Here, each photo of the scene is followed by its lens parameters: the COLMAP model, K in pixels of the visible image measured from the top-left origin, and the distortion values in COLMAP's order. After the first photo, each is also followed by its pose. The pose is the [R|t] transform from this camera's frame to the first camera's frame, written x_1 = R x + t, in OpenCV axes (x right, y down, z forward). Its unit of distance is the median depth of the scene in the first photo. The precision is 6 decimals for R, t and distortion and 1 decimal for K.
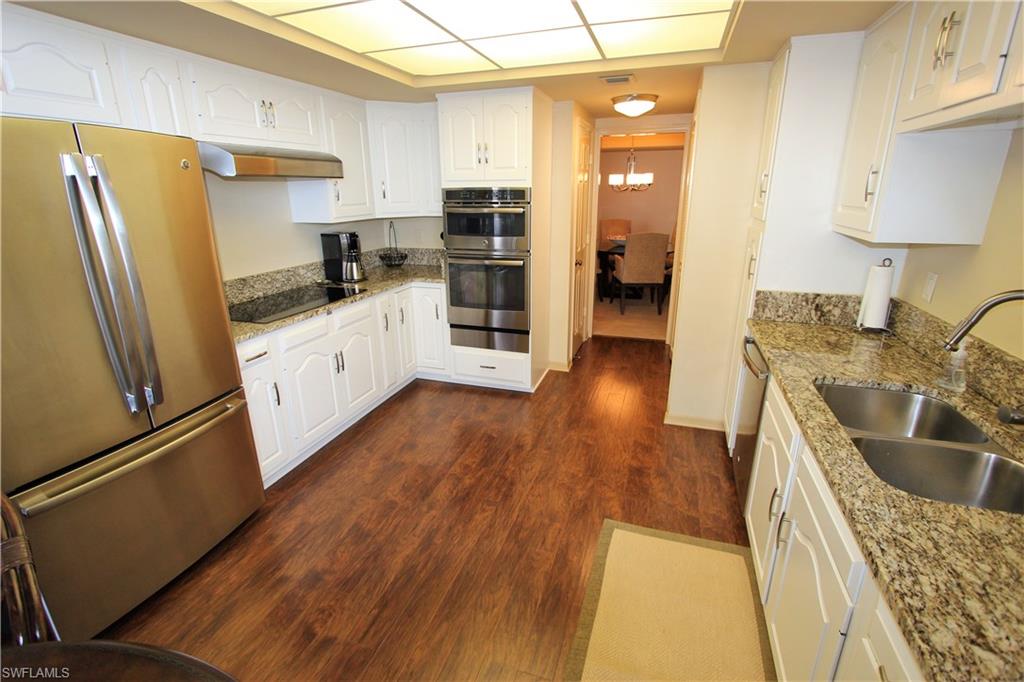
lens RADIAL K [[471.0, 0, 504.2], [0, 471.0, 335.1], [0, 0, 1]] dist [-0.010313, 0.000125]
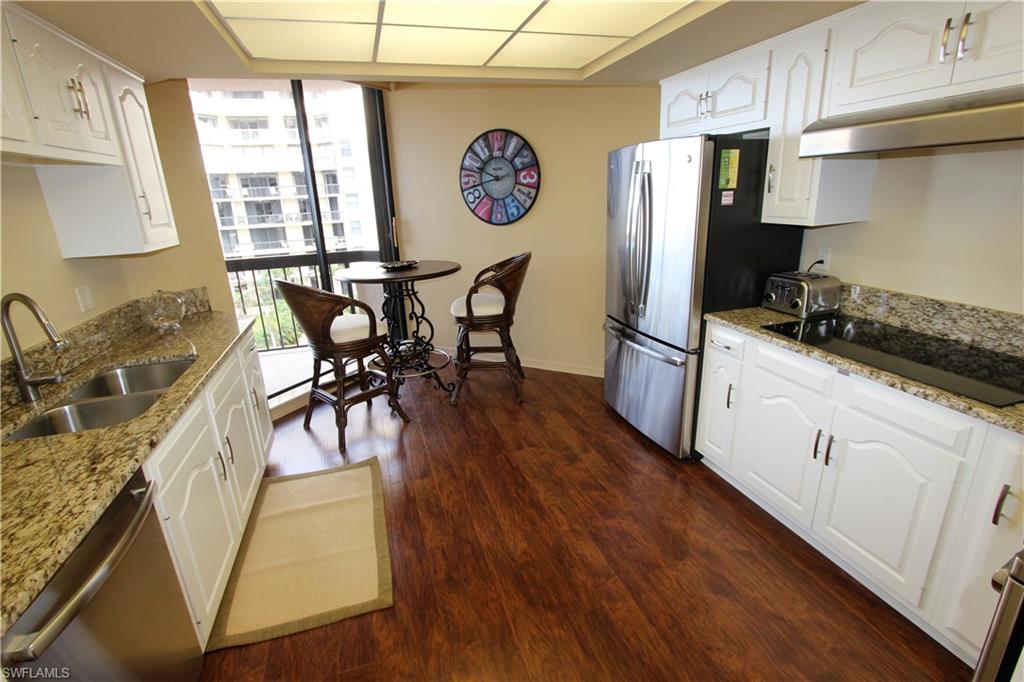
lens RADIAL K [[471.0, 0, 504.2], [0, 471.0, 335.1], [0, 0, 1]] dist [-0.010313, 0.000125]
pose [[-0.806544, 0.215585, -0.550463, 0.364961], [-0.126295, 0.846804, 0.516694, -0.402286], [0.577526, 0.486257, -0.655758, 1.287683]]
